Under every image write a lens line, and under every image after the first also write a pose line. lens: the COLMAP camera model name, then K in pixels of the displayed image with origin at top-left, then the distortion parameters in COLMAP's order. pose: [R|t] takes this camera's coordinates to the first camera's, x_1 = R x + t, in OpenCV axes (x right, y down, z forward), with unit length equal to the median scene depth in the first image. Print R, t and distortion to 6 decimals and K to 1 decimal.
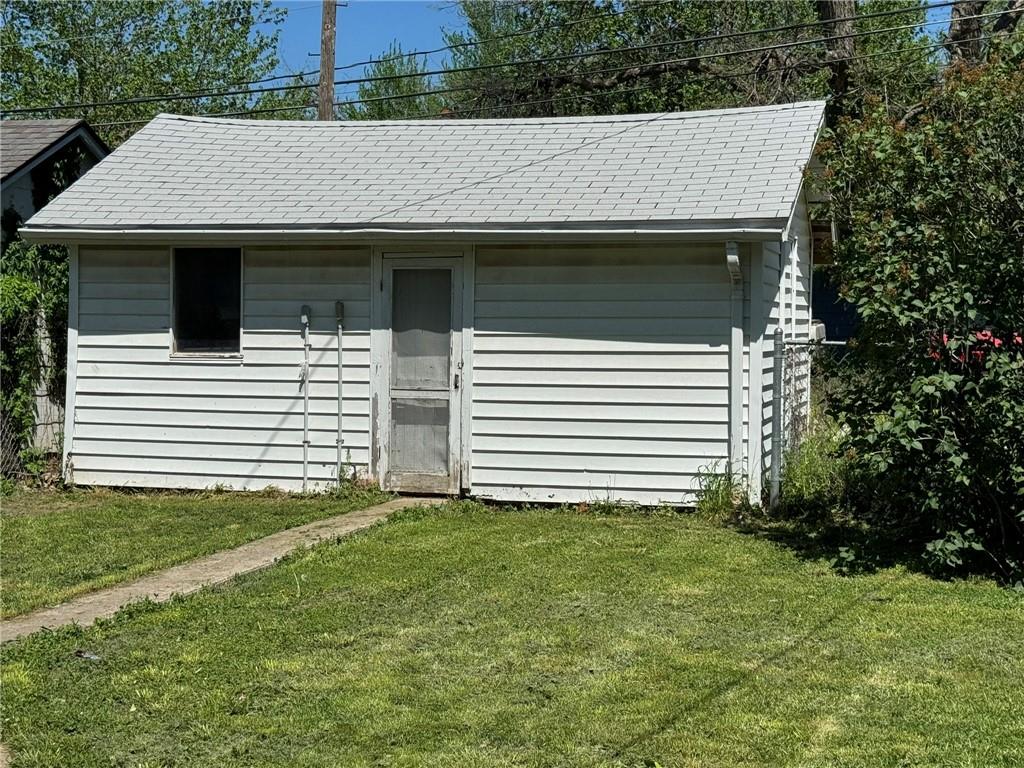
lens RADIAL K [[1641.8, 0, 512.0], [0, 1641.8, 383.8], [0, 0, 1]] dist [-0.019718, 0.000000]
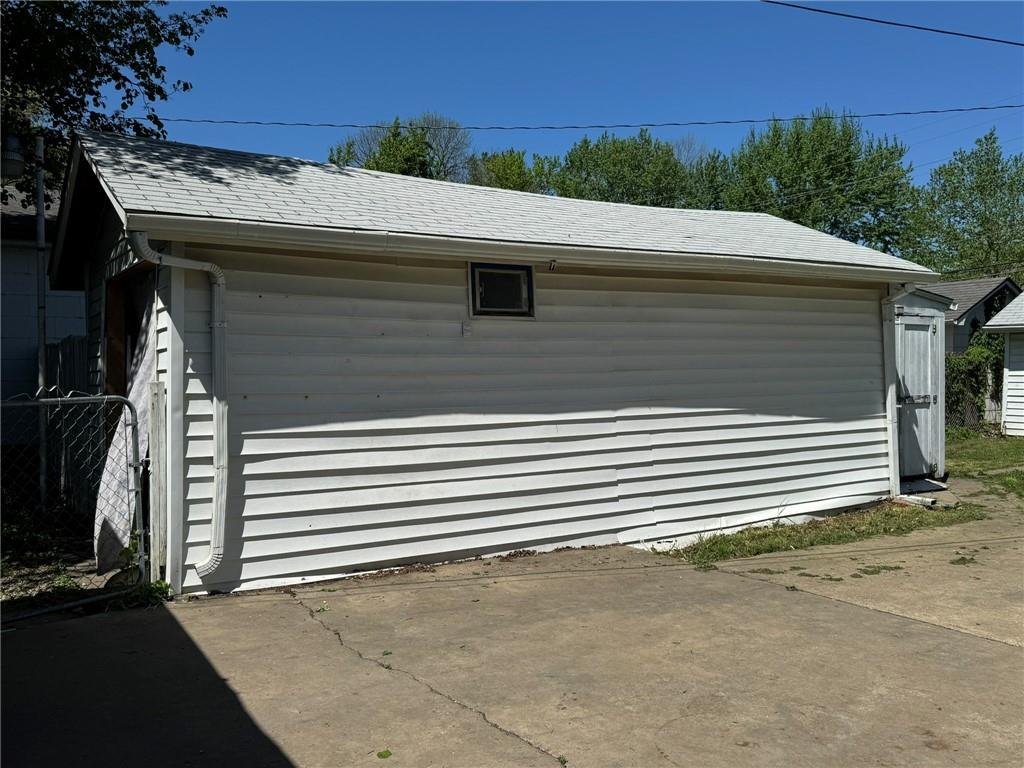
lens RADIAL K [[864.6, 0, 512.1], [0, 864.6, 381.2], [0, 0, 1]] dist [0.000740, -0.003308]
pose [[0.728702, -0.009212, -0.684769, 0.061608], [-0.010176, 0.999653, -0.024278, 0.021090], [0.684755, 0.024660, 0.728356, -0.369247]]
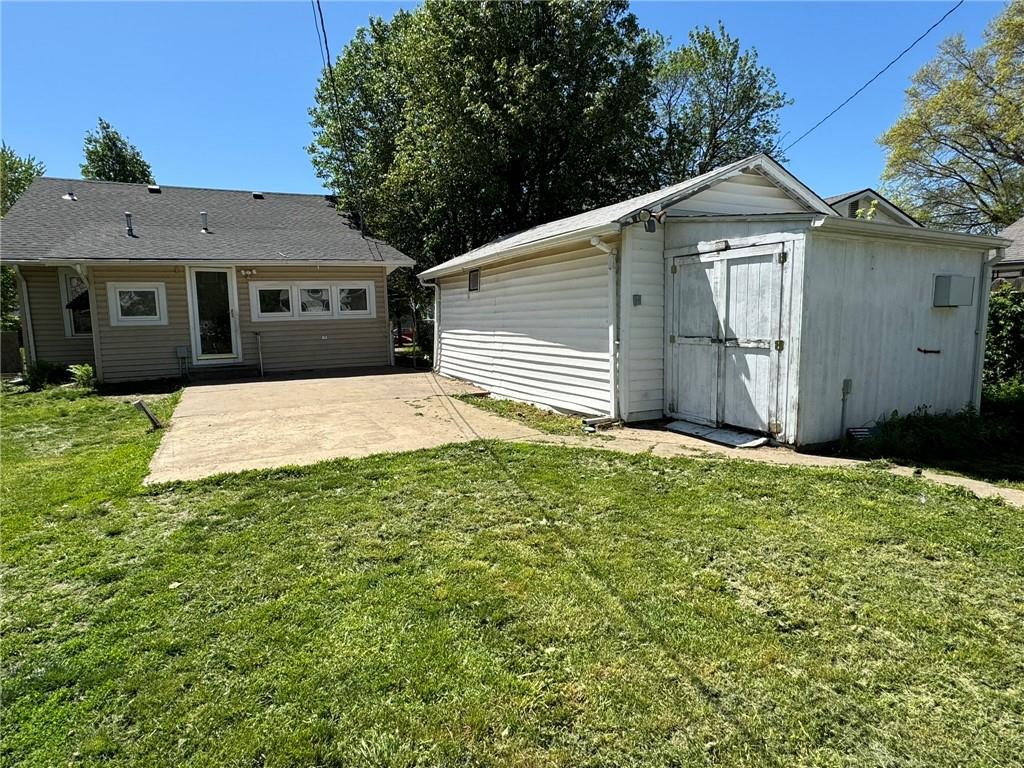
lens RADIAL K [[578.8, 0, 512.3], [0, 578.8, 385.2], [0, 0, 1]] dist [0.005583, -0.000029]
pose [[-0.756656, 0.072337, -0.649800, 0.338116], [-0.025066, 0.989921, 0.139388, -0.030873], [0.653333, 0.121756, -0.747216, 1.288681]]
